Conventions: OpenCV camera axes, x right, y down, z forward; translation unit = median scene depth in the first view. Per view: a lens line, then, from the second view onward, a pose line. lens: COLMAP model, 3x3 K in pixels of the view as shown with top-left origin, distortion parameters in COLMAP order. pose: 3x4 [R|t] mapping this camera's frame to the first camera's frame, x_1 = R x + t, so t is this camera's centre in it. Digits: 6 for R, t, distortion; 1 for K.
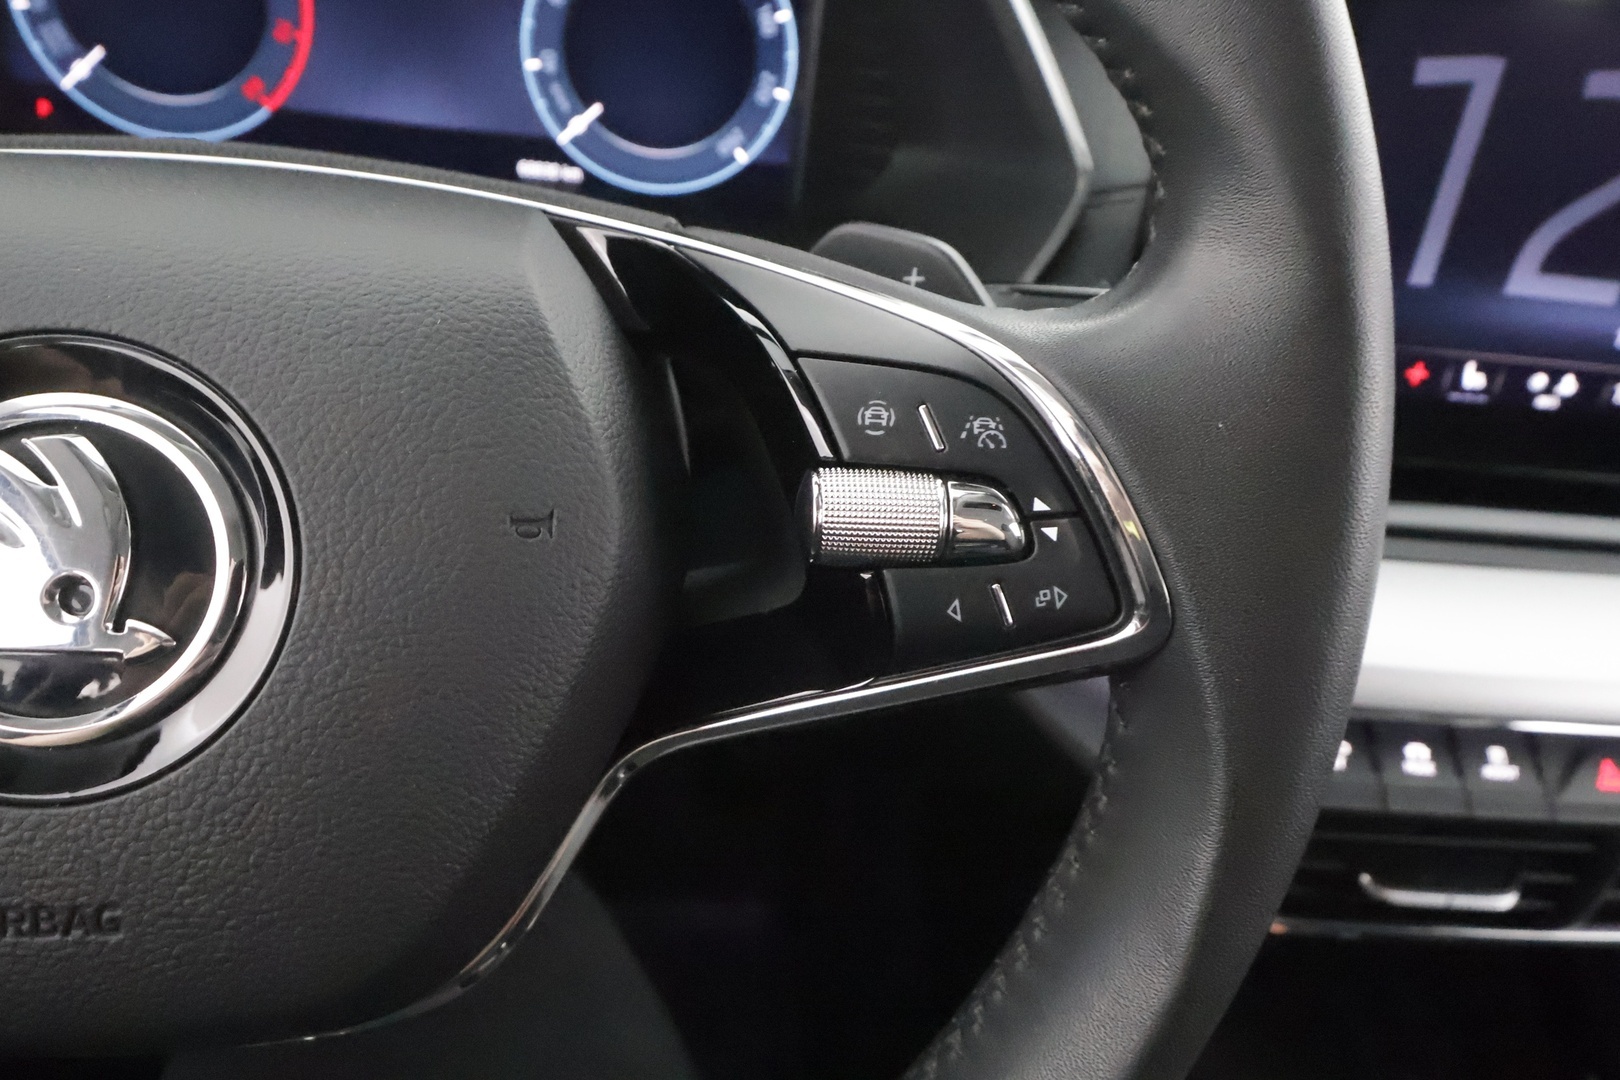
lens RADIAL K [[1300.4, 0, 805.5], [0, 1300.4, 569.1], [0, 0, 1]] dist [-0.029197, 0.020126]
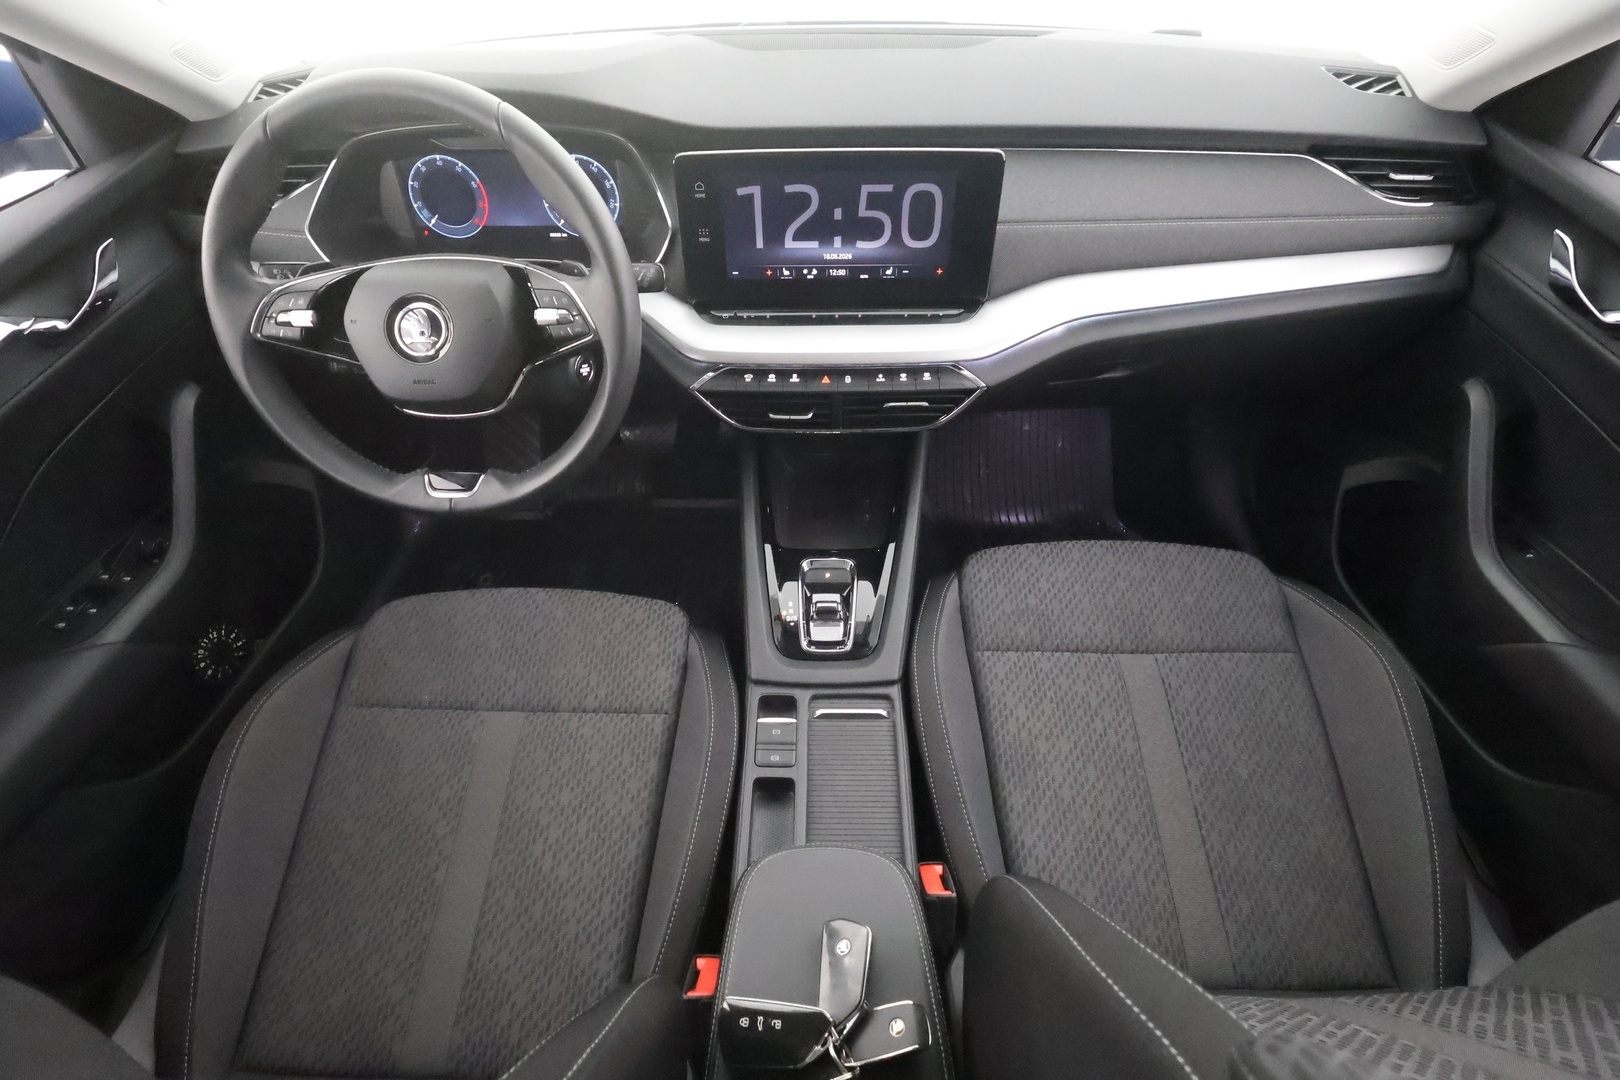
lens RADIAL K [[764.8, 0, 834.0], [0, 764.8, 551.3], [0, 0, 1]] dist [-0.000926, 0.000275]
pose [[0.984348, -0.033458, -0.173032, 1.026257], [0.066757, 0.979438, 0.190382, 0.229807], [0.163104, -0.198953, 0.966341, -1.265108]]
